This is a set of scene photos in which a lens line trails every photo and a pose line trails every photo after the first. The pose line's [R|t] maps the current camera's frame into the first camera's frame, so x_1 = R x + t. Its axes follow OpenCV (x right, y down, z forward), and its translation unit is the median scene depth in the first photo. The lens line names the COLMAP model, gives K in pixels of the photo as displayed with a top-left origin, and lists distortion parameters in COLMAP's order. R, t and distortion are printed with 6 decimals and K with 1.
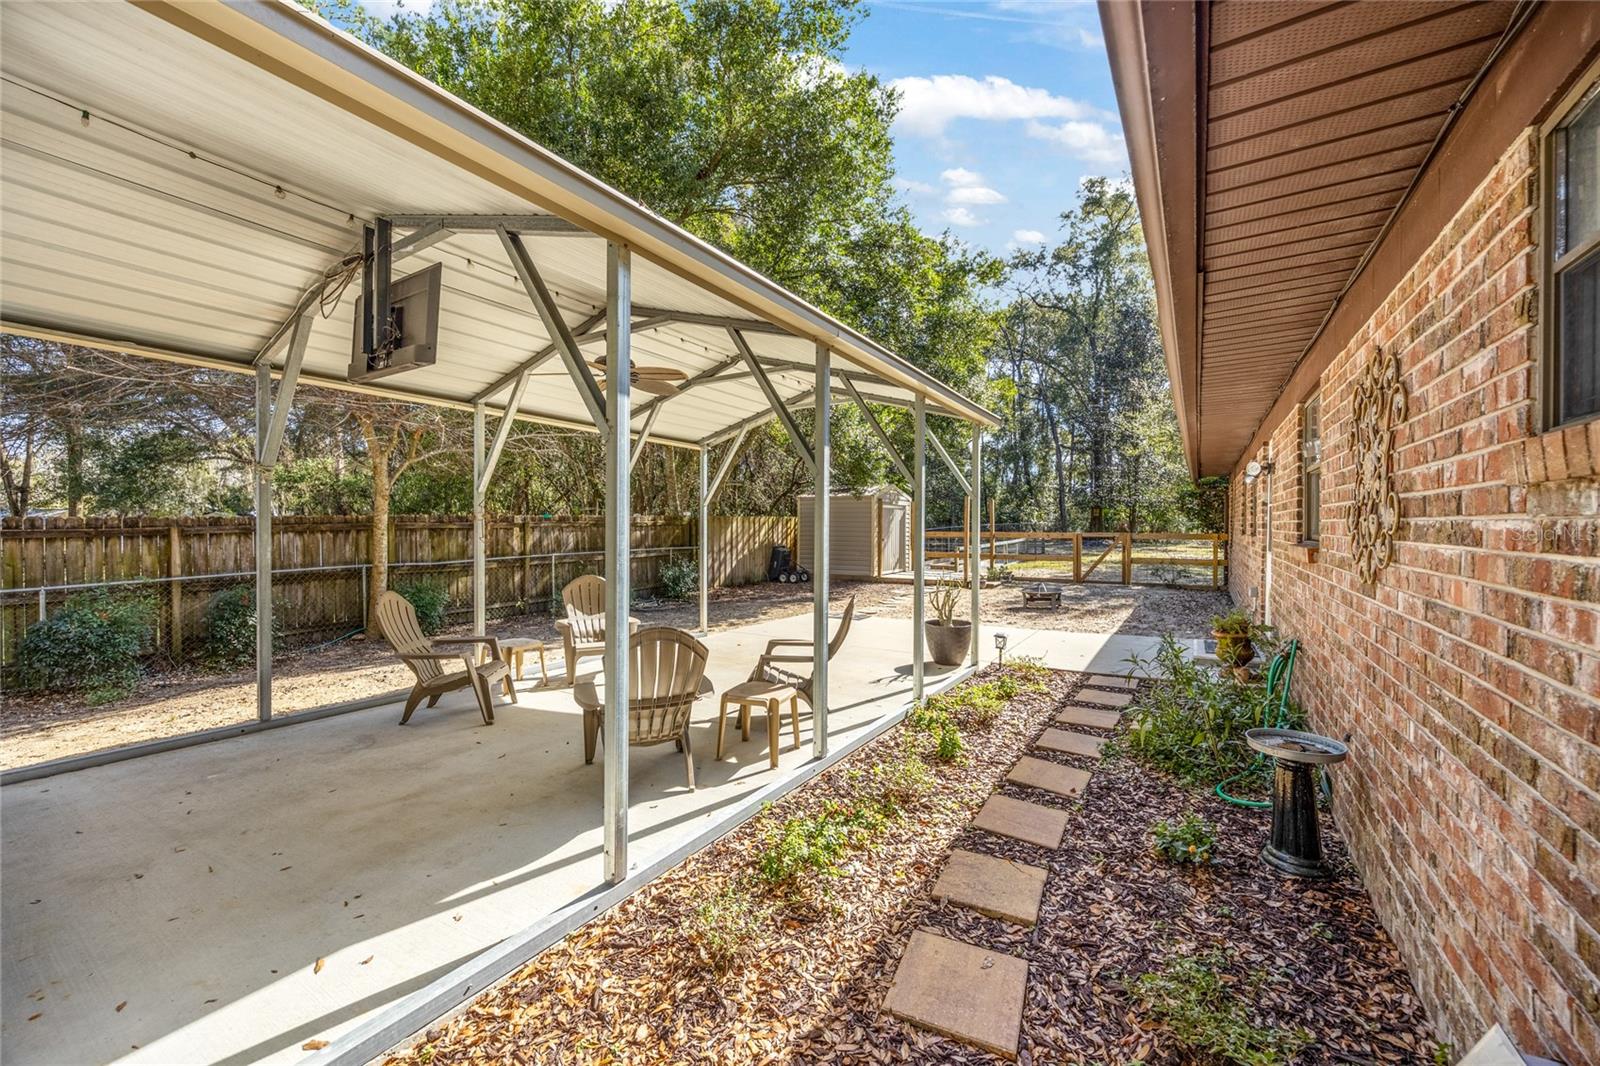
lens RADIAL K [[608.5, 0, 805.2], [0, 608.5, 531.7], [0, 0, 1]] dist [-0.005781, 0.000937]
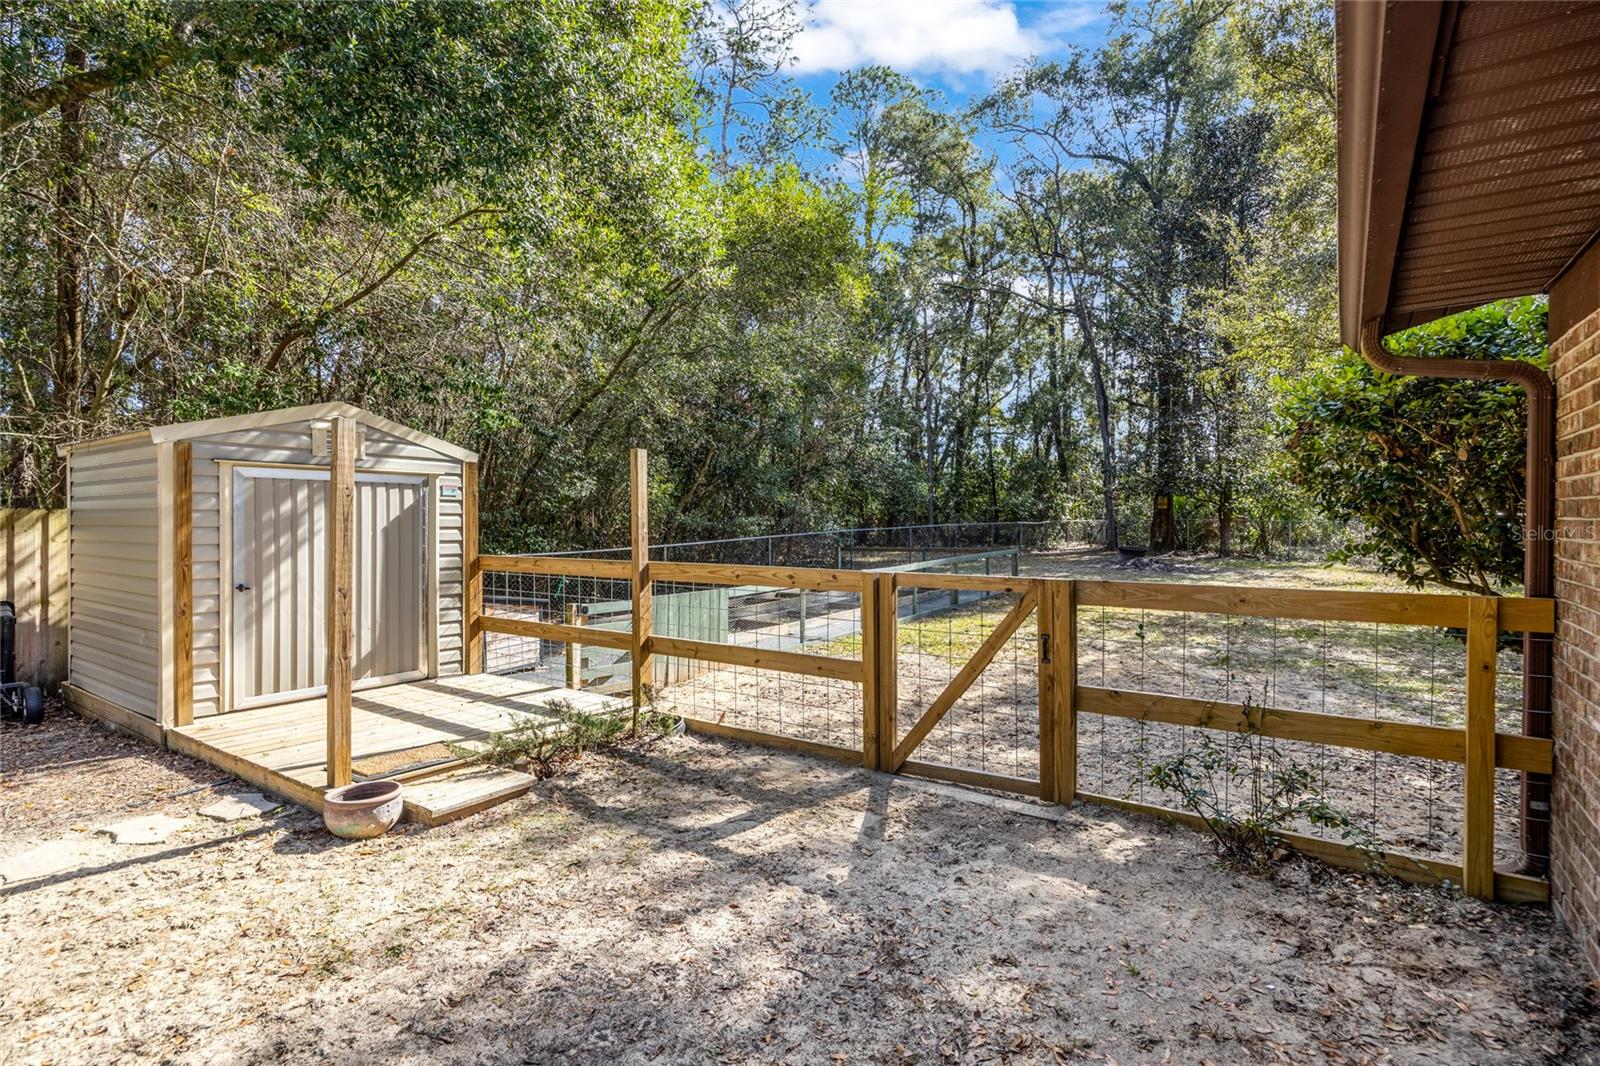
lens RADIAL K [[780.6, 0, 806.0], [0, 780.6, 528.5], [0, 0, 1]] dist [-0.003205, -0.000197]
pose [[0.999645, 0.000173, -0.026638, 0.303041], [-0.000222, 0.999998, -0.001808, -0.011266], [0.026637, 0.001814, 0.999644, 0.482141]]
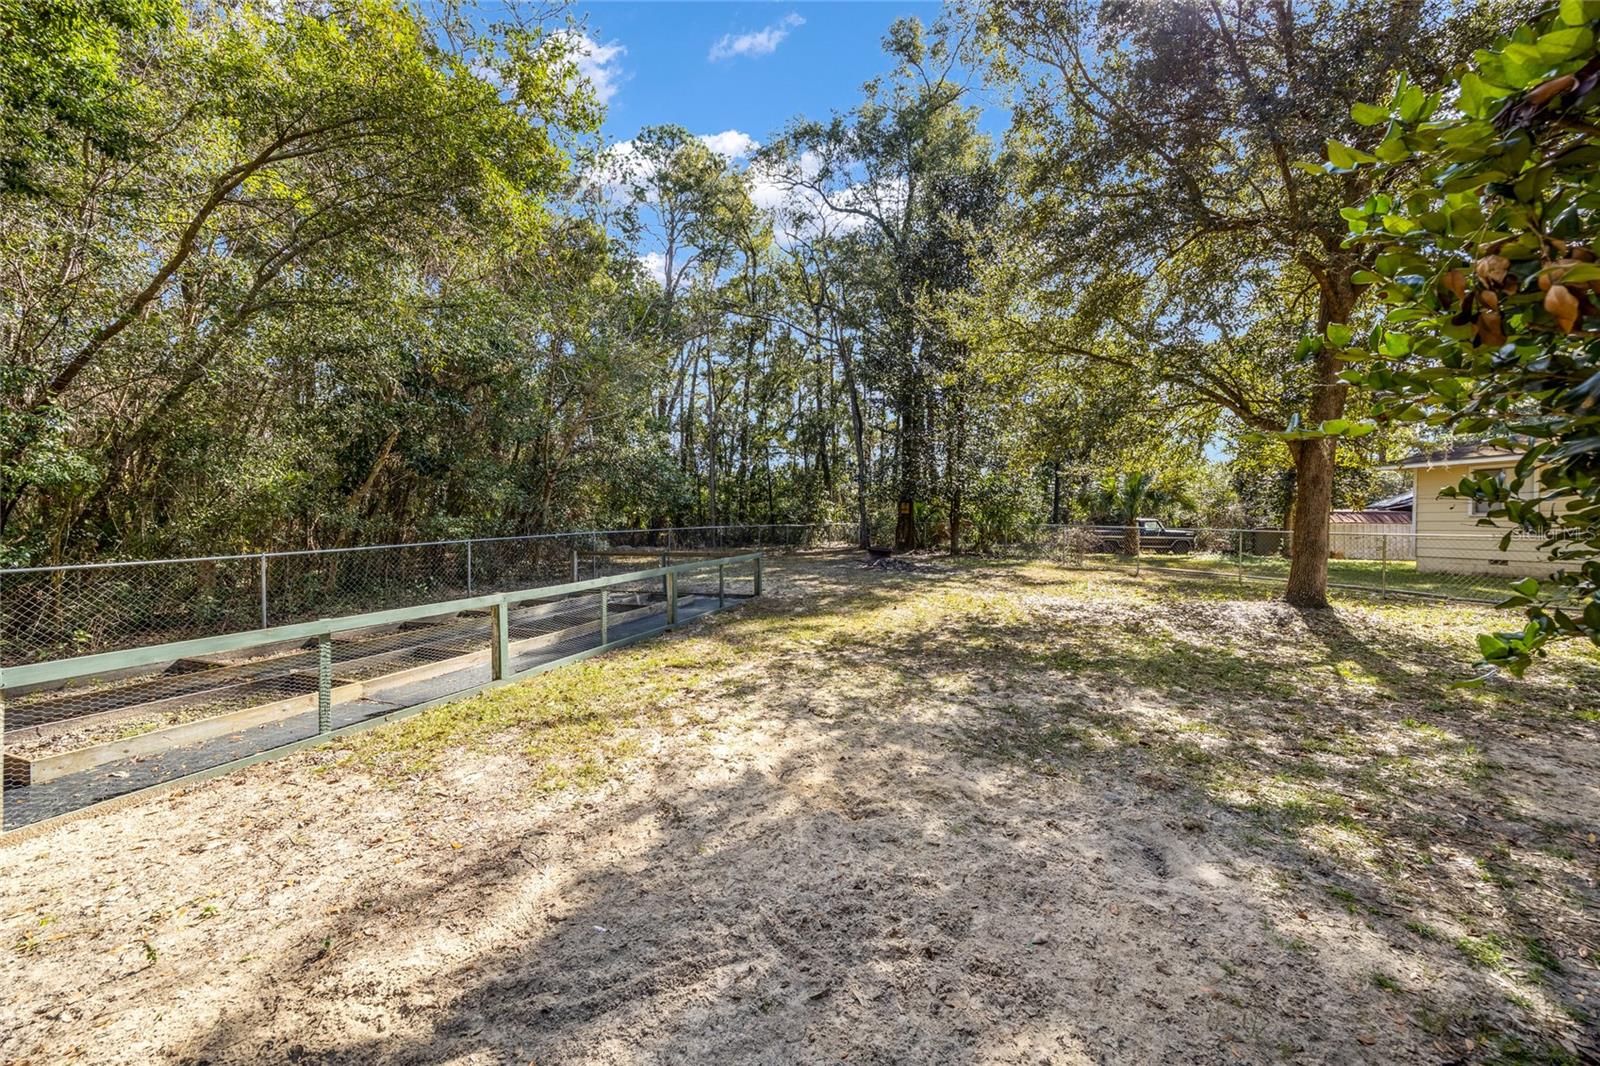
lens RADIAL K [[608.5, 0, 793.3], [0, 608.5, 529.3], [0, 0, 1]] dist [-0.005781, 0.000937]
pose [[0.975634, 0.003117, 0.219380, 0.394212], [-0.002535, 0.999992, -0.002934, -0.012134], [-0.219388, 0.002307, 0.975635, 0.698484]]
